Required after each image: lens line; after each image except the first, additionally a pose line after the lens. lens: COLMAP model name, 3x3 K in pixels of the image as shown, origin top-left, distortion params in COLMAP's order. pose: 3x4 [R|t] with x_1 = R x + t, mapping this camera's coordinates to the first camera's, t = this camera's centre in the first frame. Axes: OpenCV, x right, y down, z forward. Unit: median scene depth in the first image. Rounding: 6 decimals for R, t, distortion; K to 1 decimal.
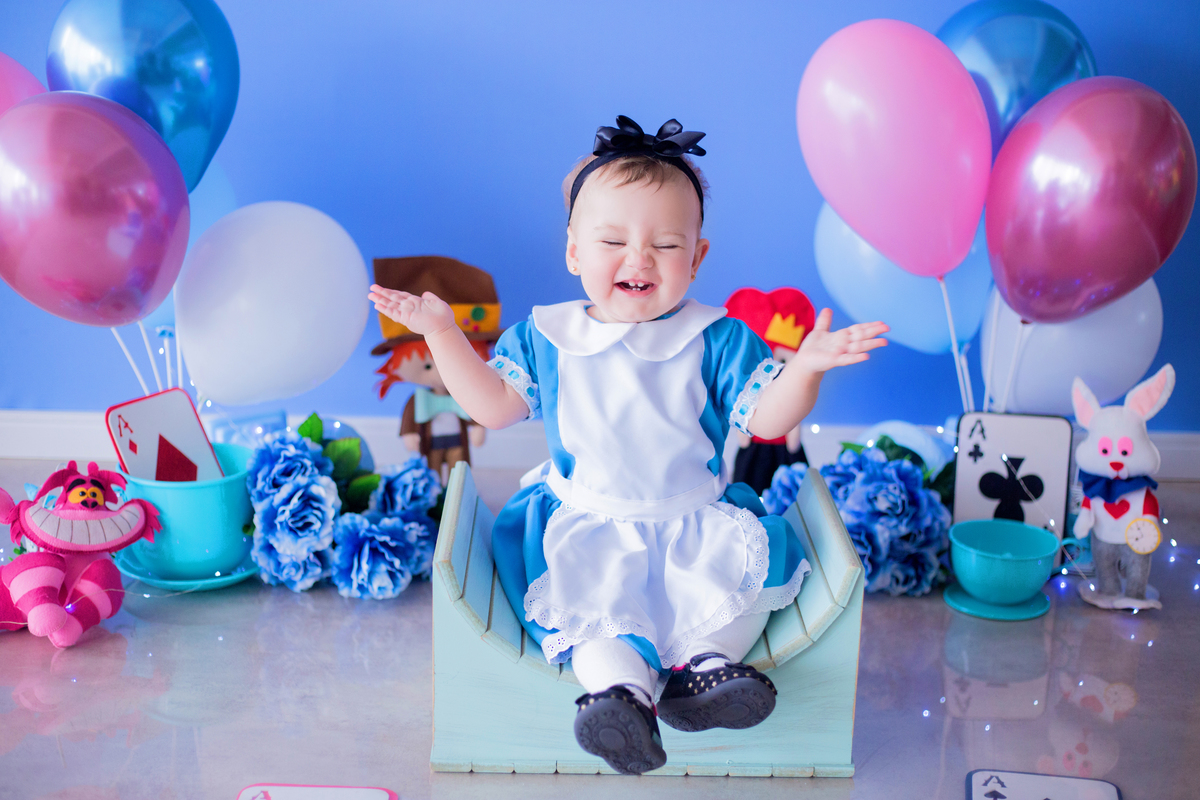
lens RADIAL K [[1854.1, 0, 600.0], [0, 1854.1, 400.0], [0, 0, 1]] dist [-0.076924, -0.012537]
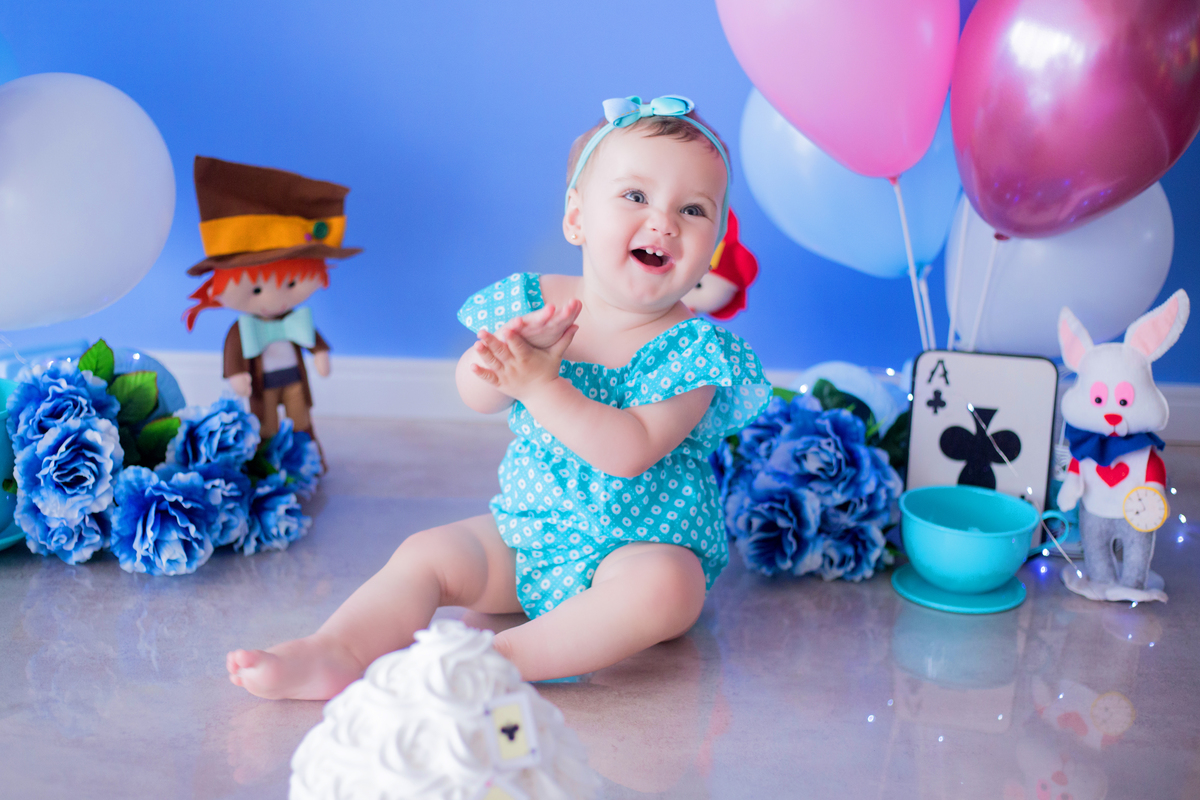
lens RADIAL K [[1855.0, 0, 563.0], [0, 1855.0, 396.7], [0, 0, 1]] dist [-0.108544, -0.069378]
pose [[0.999781, 0.011908, -0.017231, 0.059336], [-0.011603, 0.999776, 0.017723, 0.014875], [0.017439, -0.017519, 0.999694, 0.213658]]
